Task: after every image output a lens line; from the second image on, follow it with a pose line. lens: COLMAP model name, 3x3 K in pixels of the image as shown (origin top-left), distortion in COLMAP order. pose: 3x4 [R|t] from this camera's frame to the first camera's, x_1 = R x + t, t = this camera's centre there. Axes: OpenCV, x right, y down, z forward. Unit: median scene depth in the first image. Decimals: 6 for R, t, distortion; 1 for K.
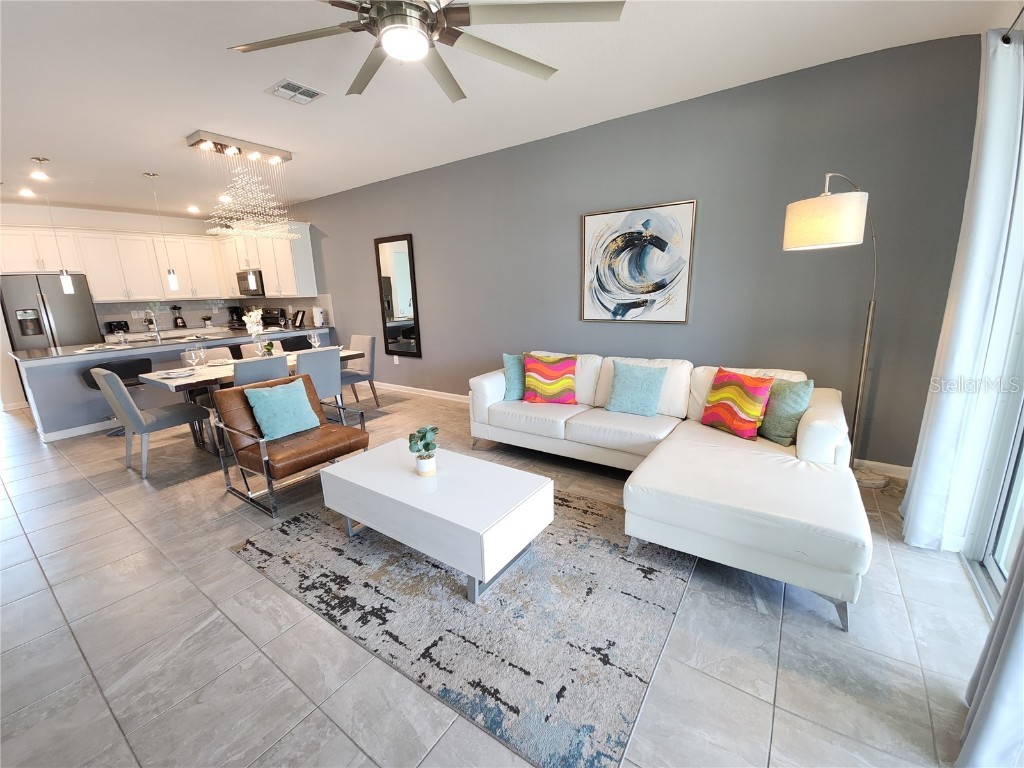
lens RADIAL K [[414.0, 0, 508.6], [0, 414.0, 380.3], [0, 0, 1]] dist [-0.014390, -0.001417]
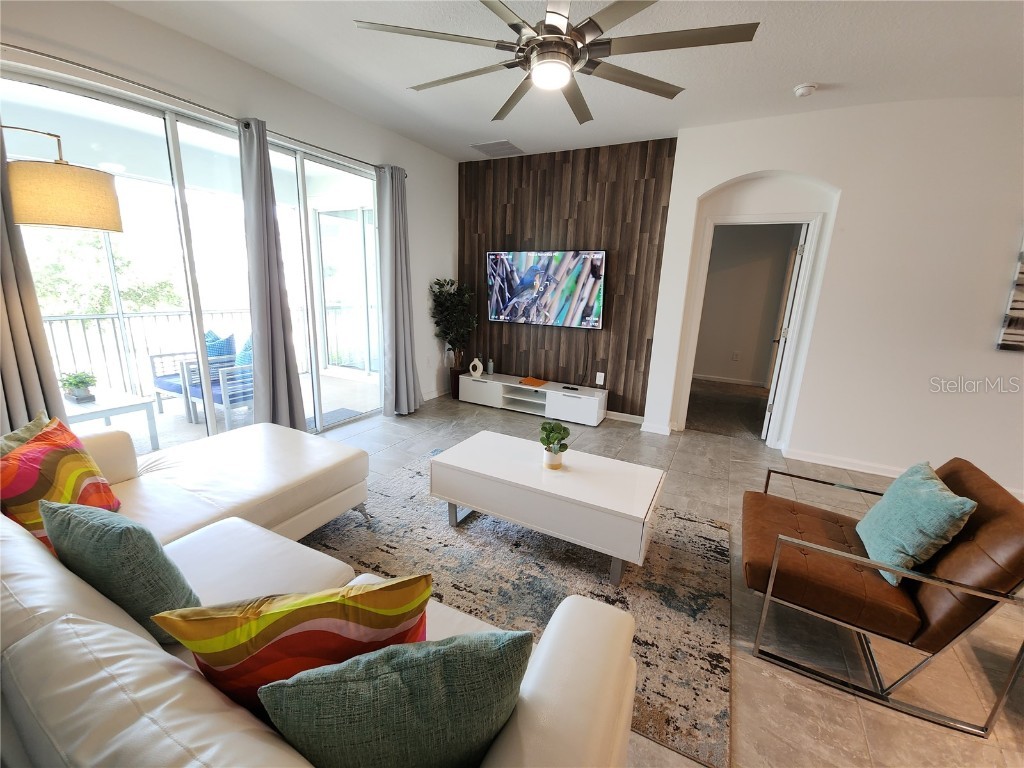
lens RADIAL K [[414.0, 0, 513.0], [0, 414.0, 383.0], [0, 0, 1]] dist [-0.014390, -0.001417]
pose [[-0.991460, 0.026583, -0.127677, 0.019161], [-0.033538, 0.894109, 0.446592, -0.397455], [0.126028, 0.447060, -0.885581, 1.741296]]
